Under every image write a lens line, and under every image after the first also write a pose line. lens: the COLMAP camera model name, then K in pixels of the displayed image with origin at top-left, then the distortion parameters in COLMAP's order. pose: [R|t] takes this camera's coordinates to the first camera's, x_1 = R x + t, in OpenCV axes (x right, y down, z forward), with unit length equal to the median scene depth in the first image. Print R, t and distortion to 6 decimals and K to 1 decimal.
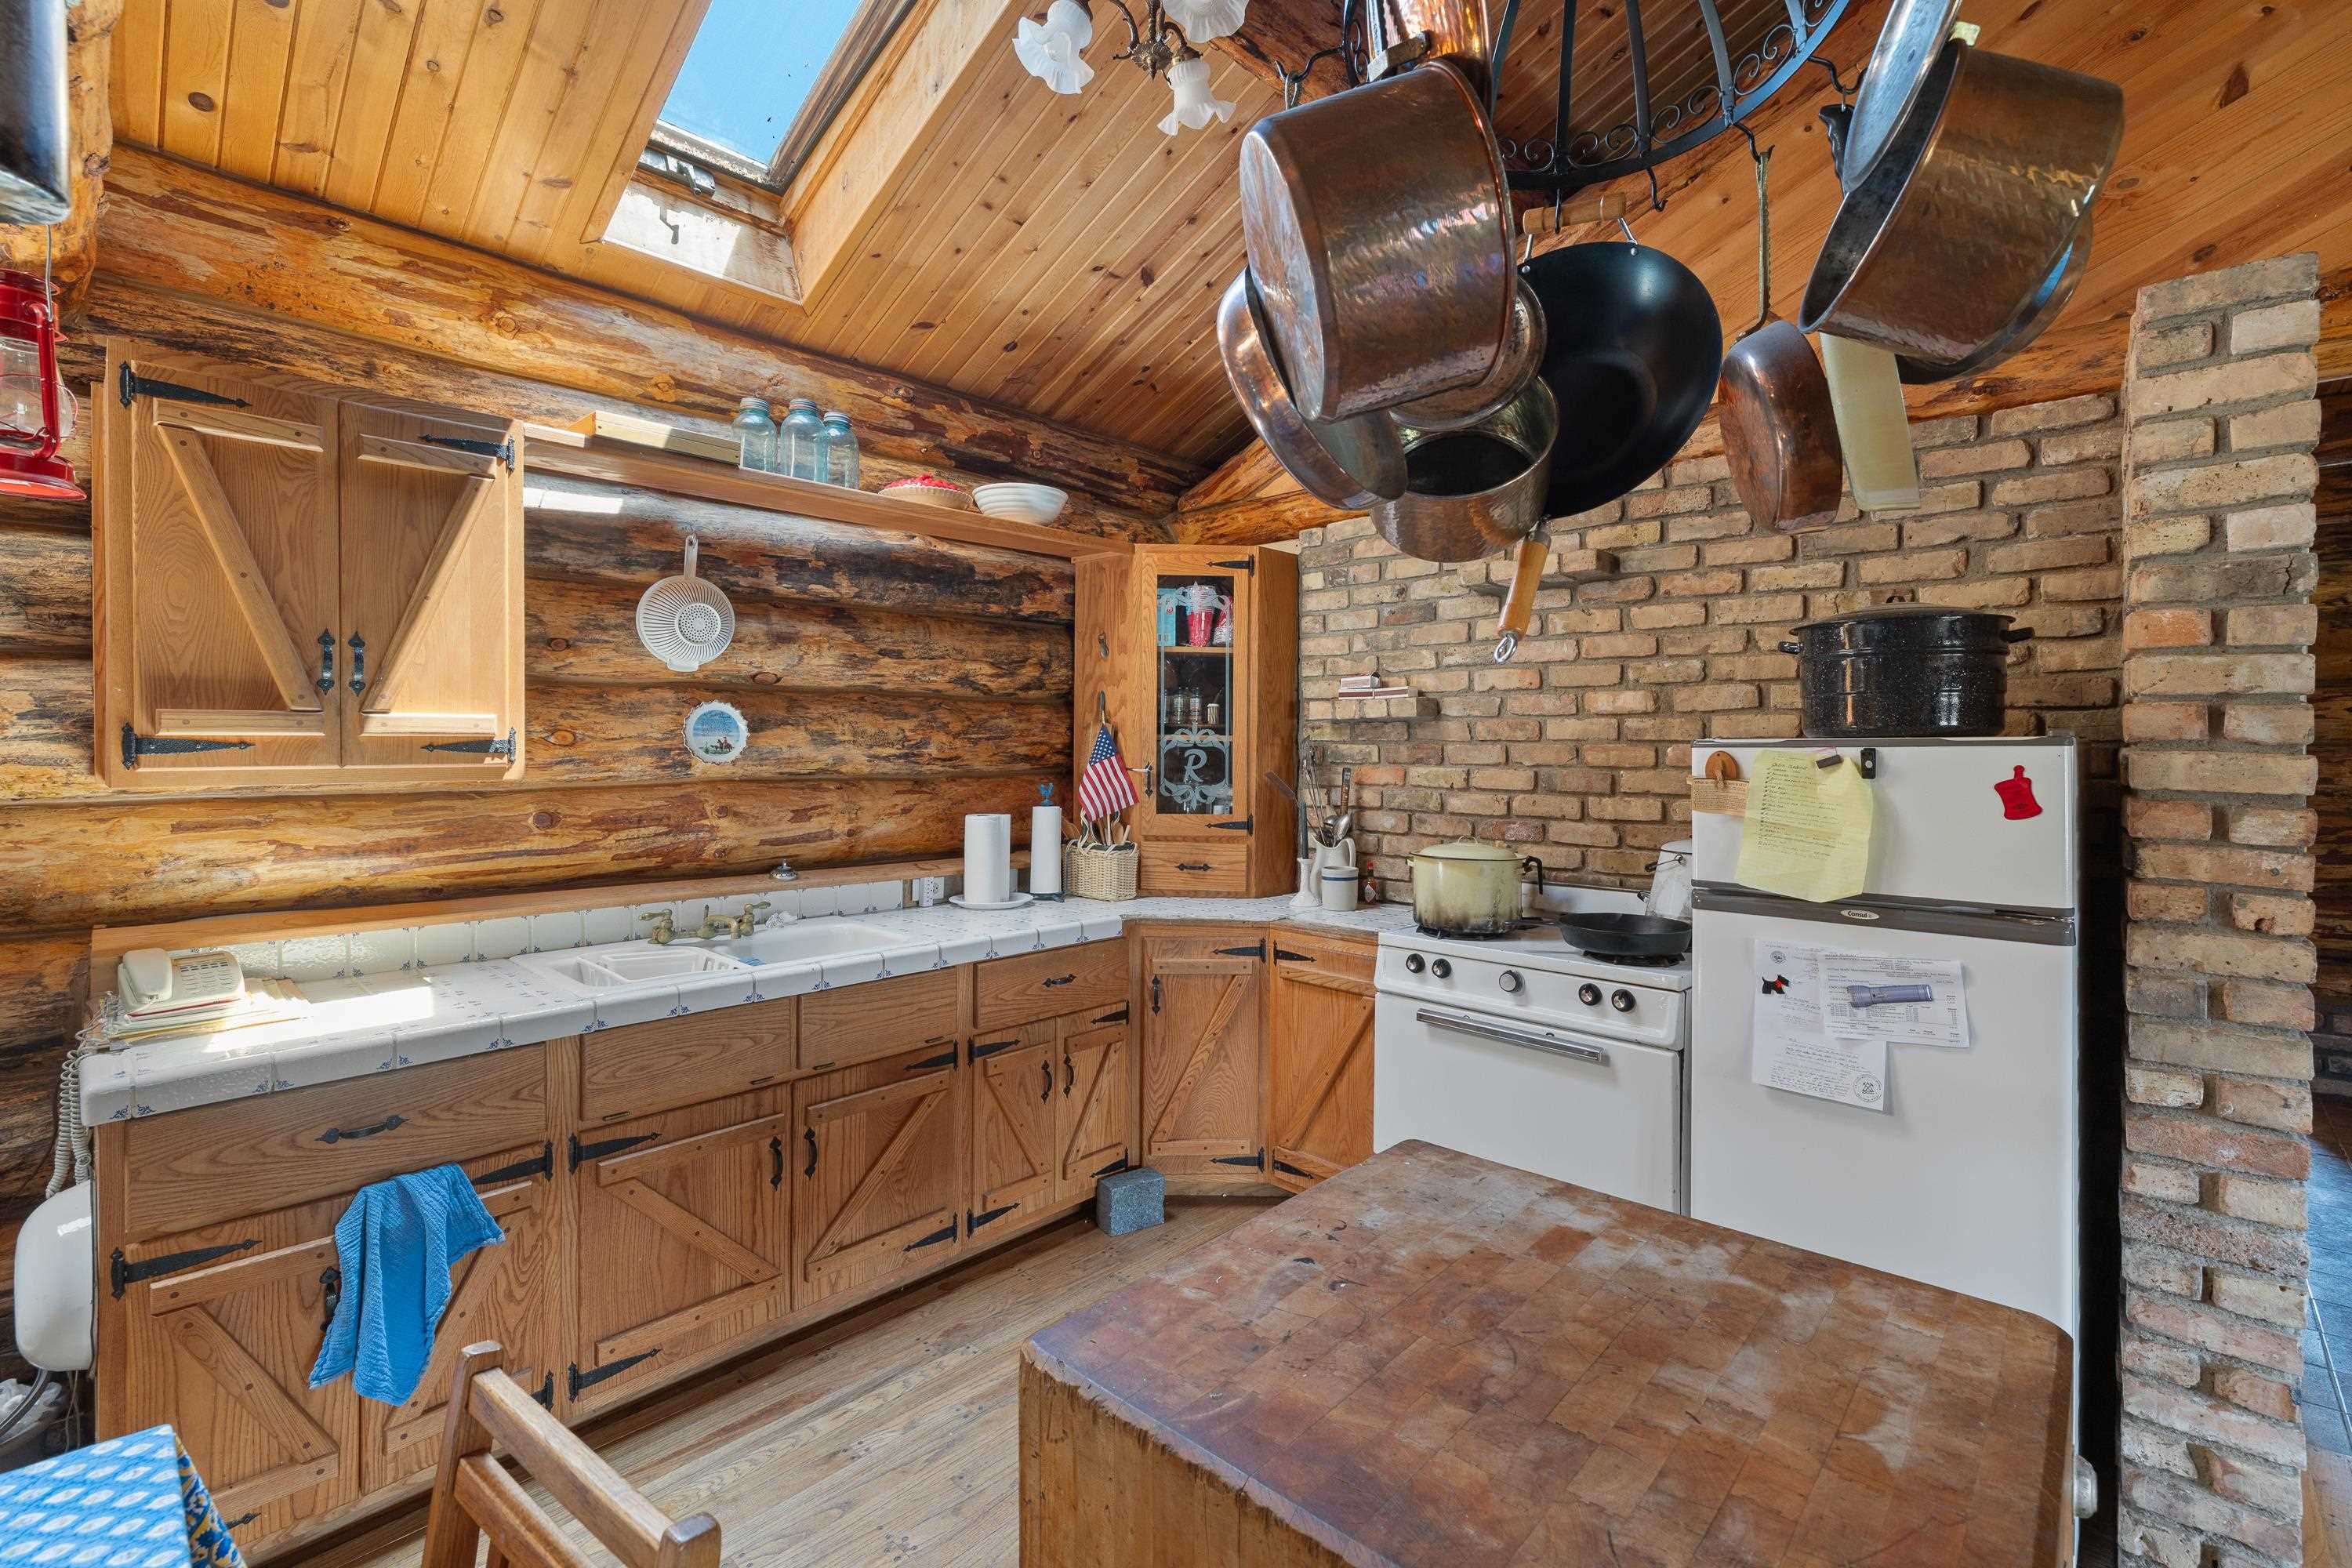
lens RADIAL K [[1023.0, 0, 1189.2], [0, 1023.0, 751.4], [0, 0, 1]] dist [-0.004869, 0.000294]
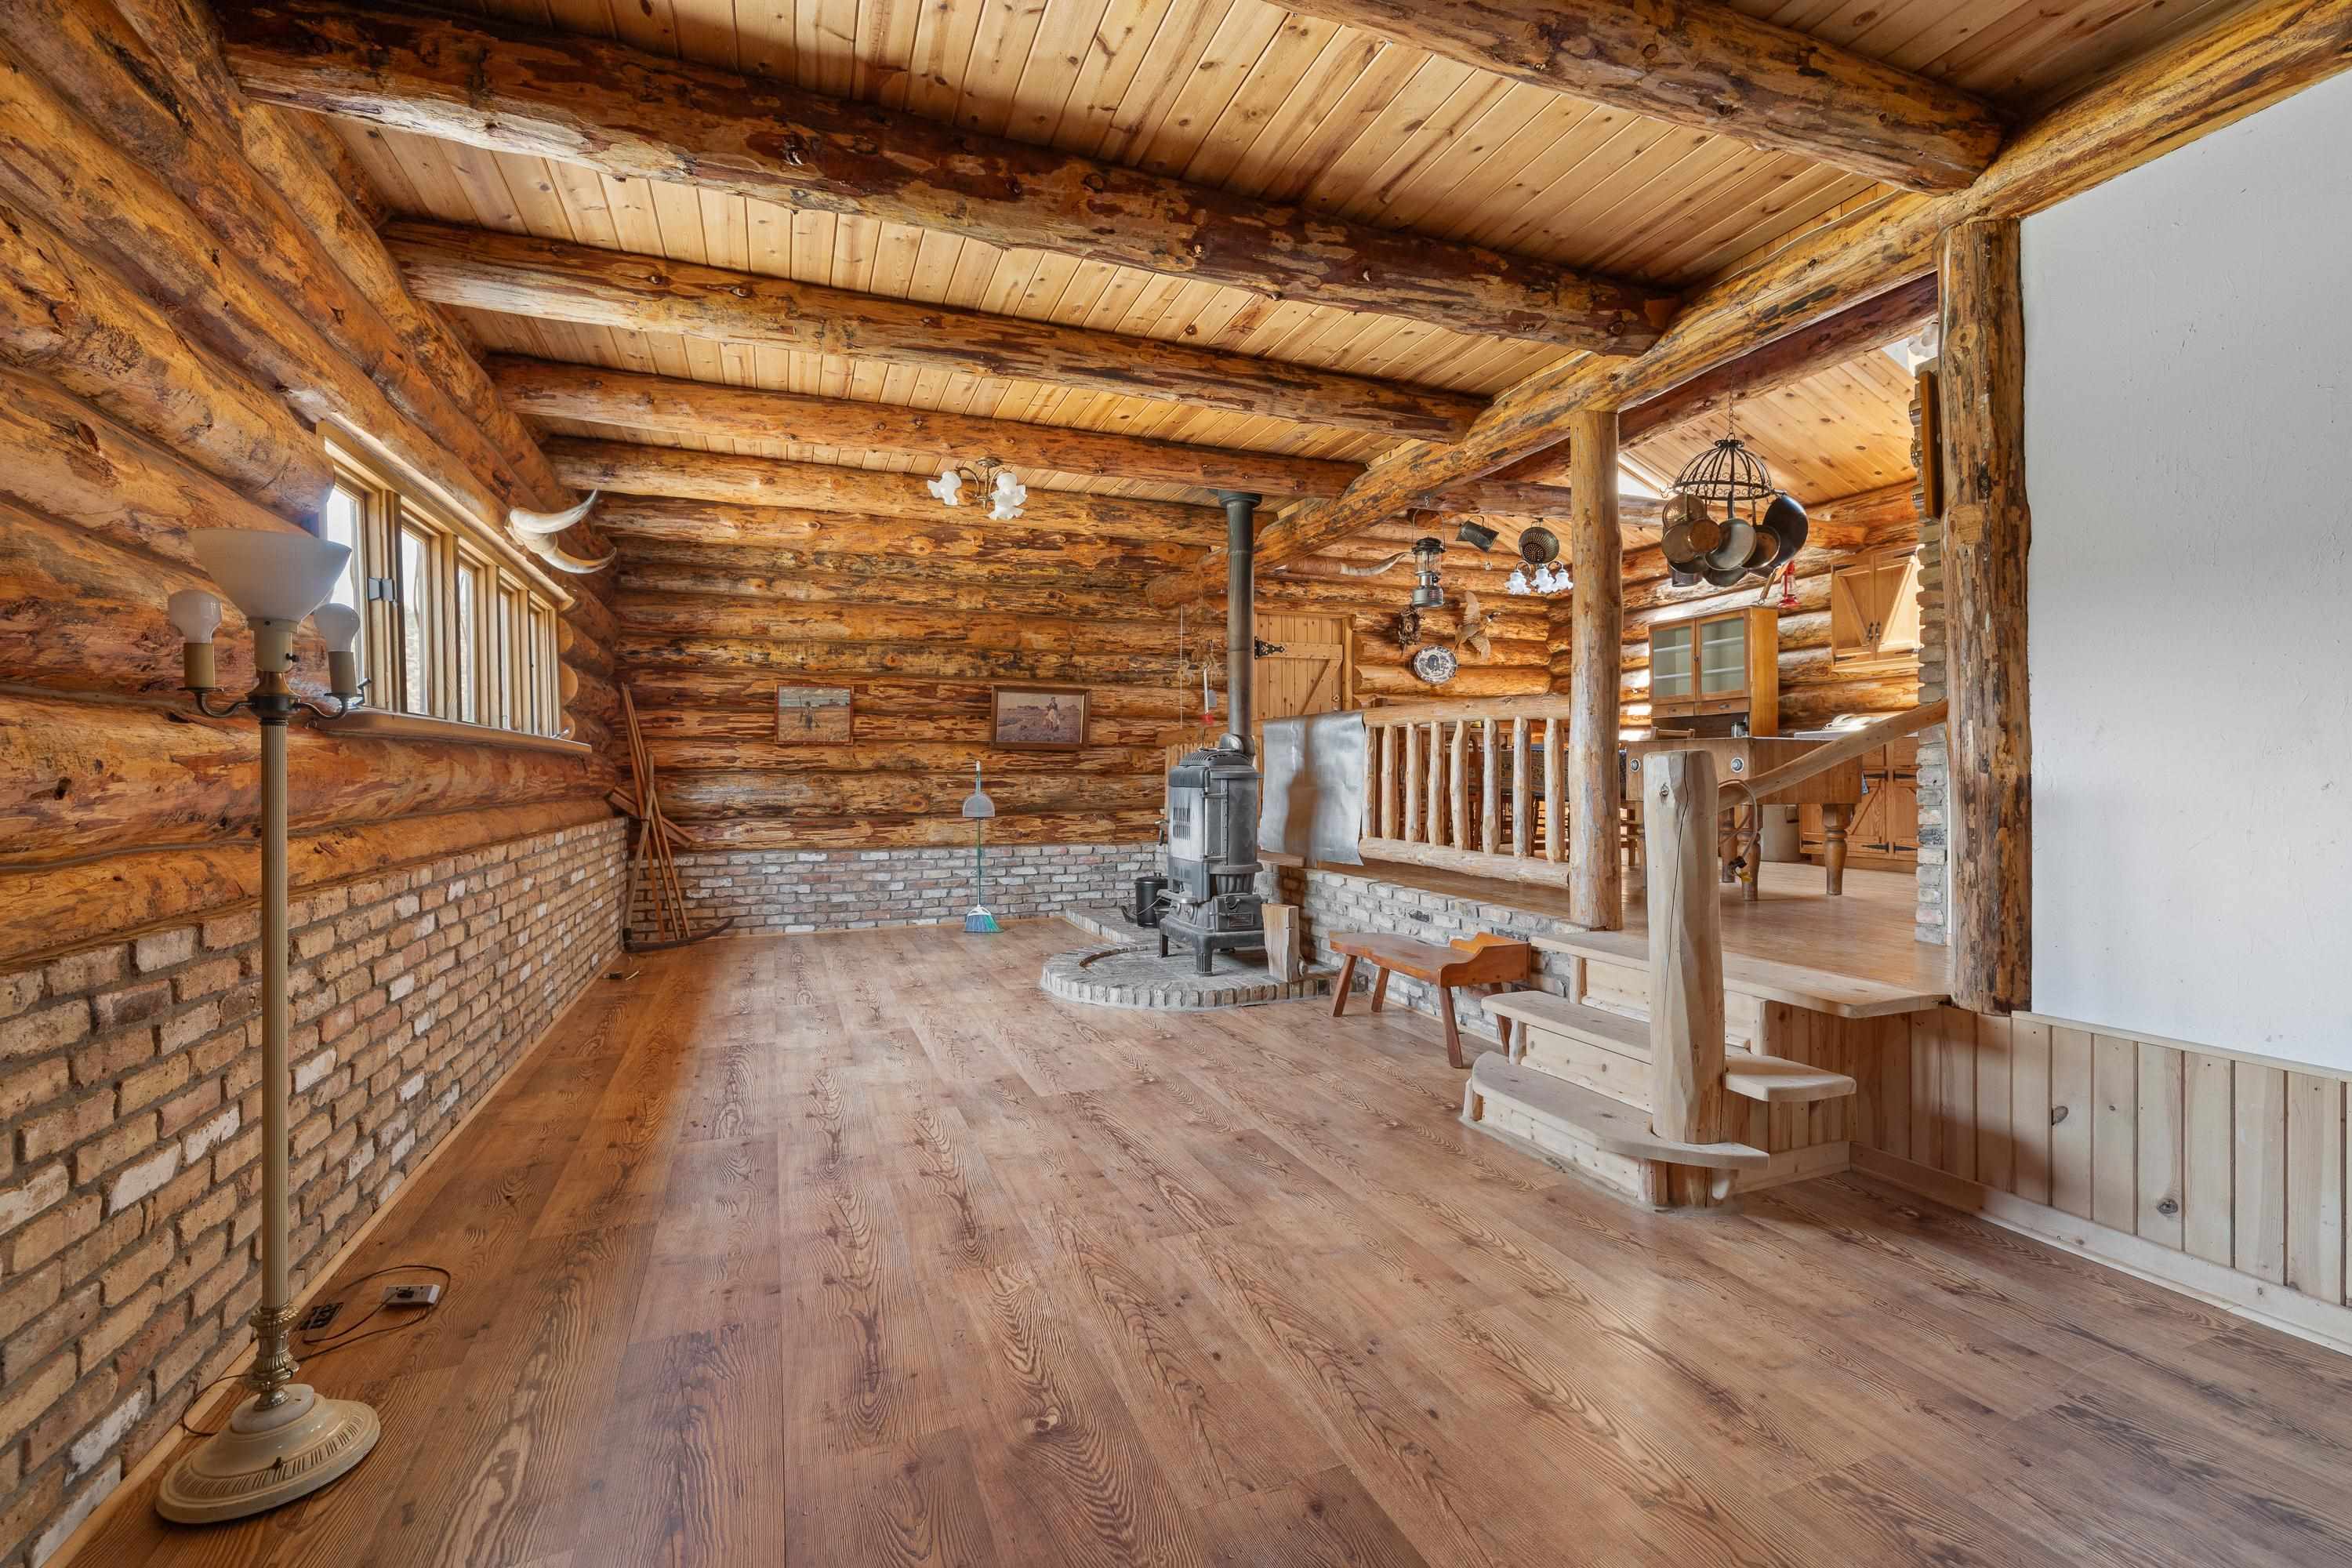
lens RADIAL K [[1015.4, 0, 1190.9], [0, 1015.4, 779.6], [0, 0, 1]] dist [-0.004666, 0.000300]
pose [[-0.423579, 0.004531, -0.905848, 2.275263], [0.002516, 0.999990, 0.003826, 0.276884], [0.905856, -0.000659, -0.423586, 0.250219]]
